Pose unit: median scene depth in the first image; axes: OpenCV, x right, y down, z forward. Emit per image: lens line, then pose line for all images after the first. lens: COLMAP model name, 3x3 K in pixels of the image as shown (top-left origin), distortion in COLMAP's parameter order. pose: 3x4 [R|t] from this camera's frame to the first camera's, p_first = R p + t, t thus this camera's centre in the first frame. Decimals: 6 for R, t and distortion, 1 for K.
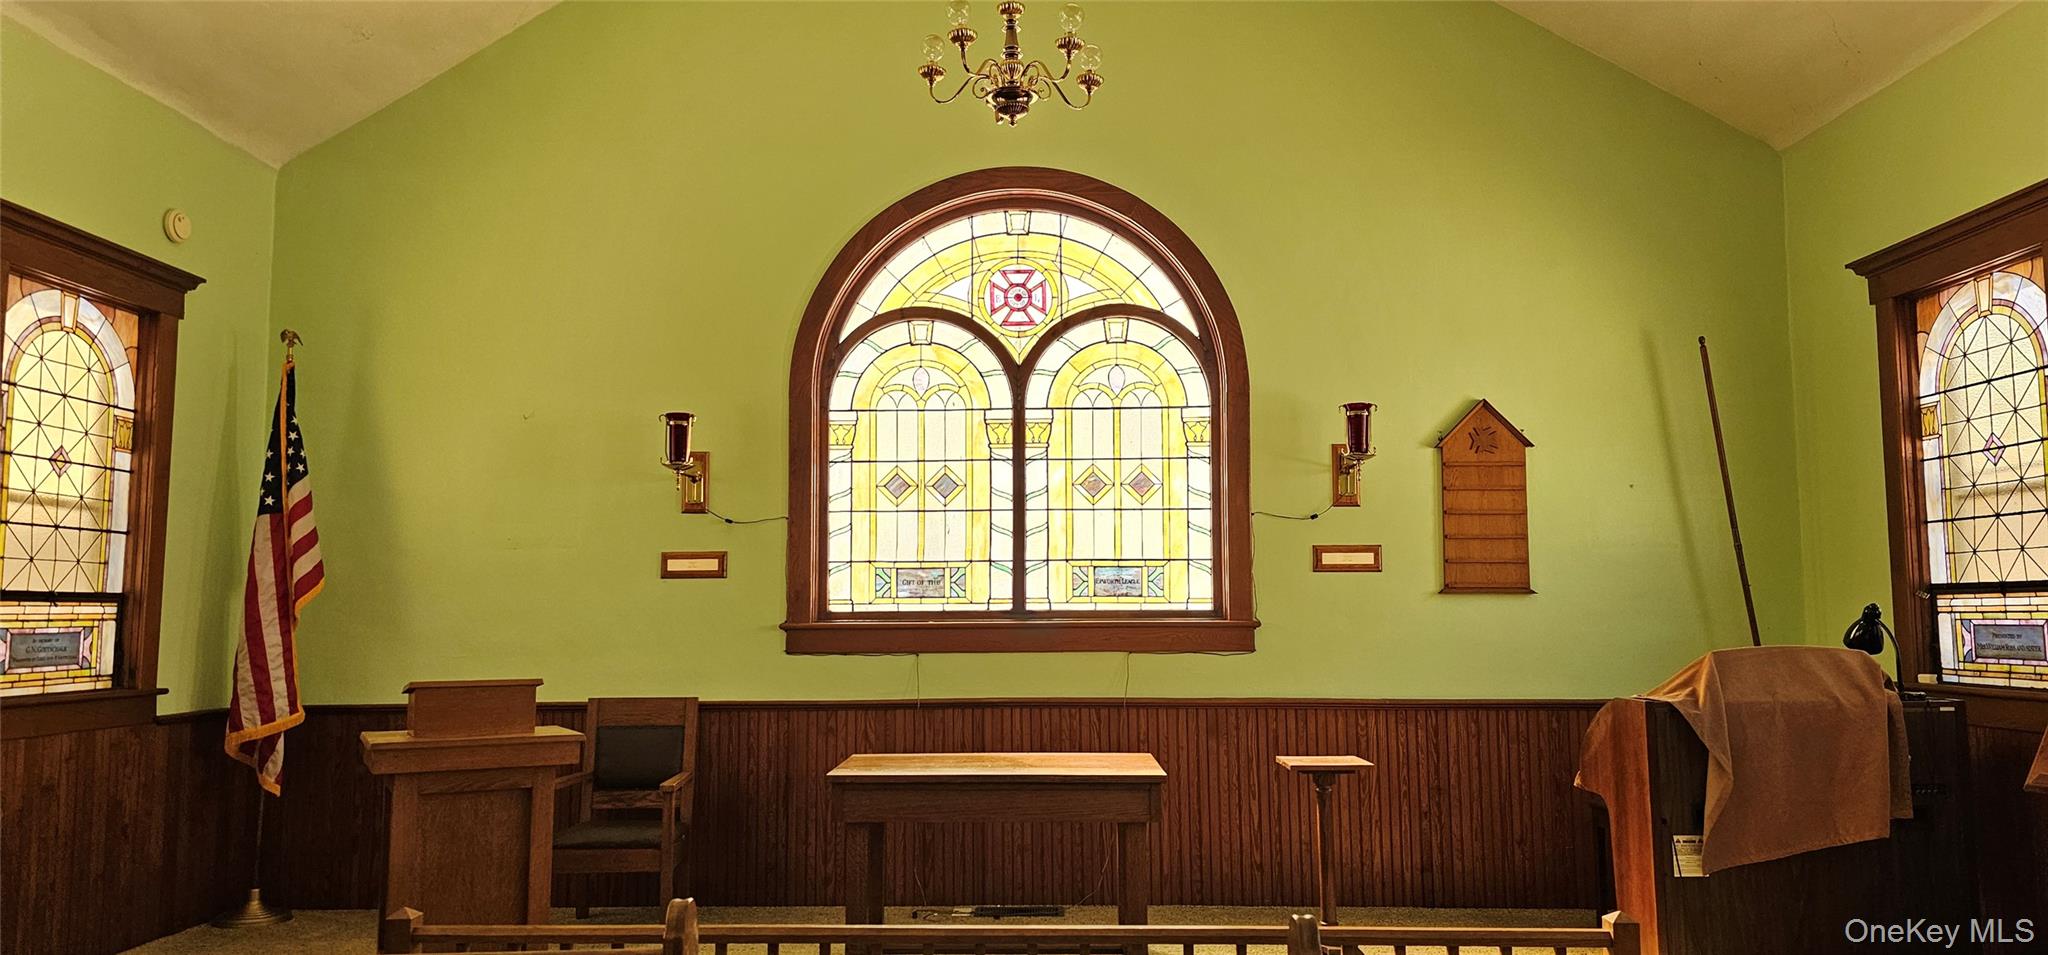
lens RADIAL K [[1397.1, 0, 1038.4], [0, 1397.1, 486.2], [0, 0, 1]] dist [0.033629, -0.022135]
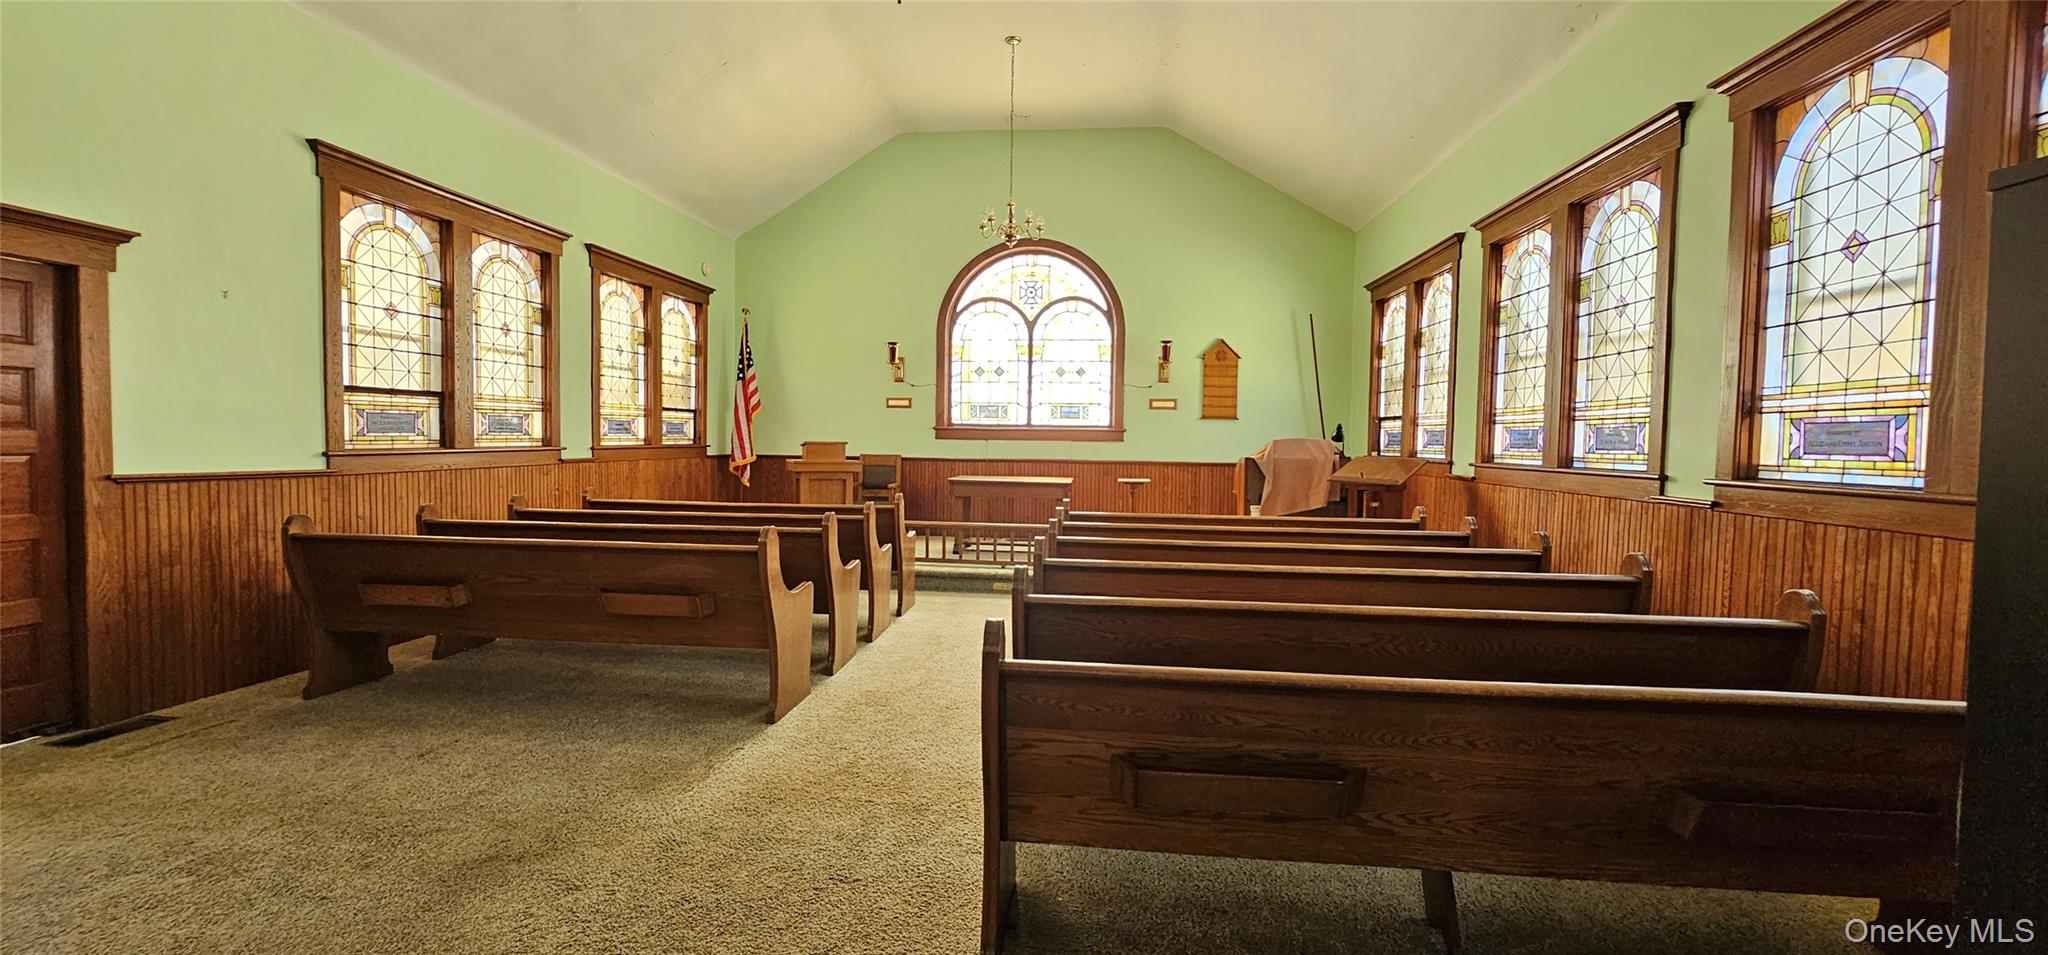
lens RADIAL K [[837.0, 0, 1005.3], [0, 837.0, 479.0], [0, 0, 1]] dist [-0.003495, 0.000175]
pose [[0.994326, 0.025002, -0.103392, 0.107471], [-0.010541, 0.990361, 0.138109, -0.018728], [0.105848, -0.136236, 0.985006, -0.501619]]
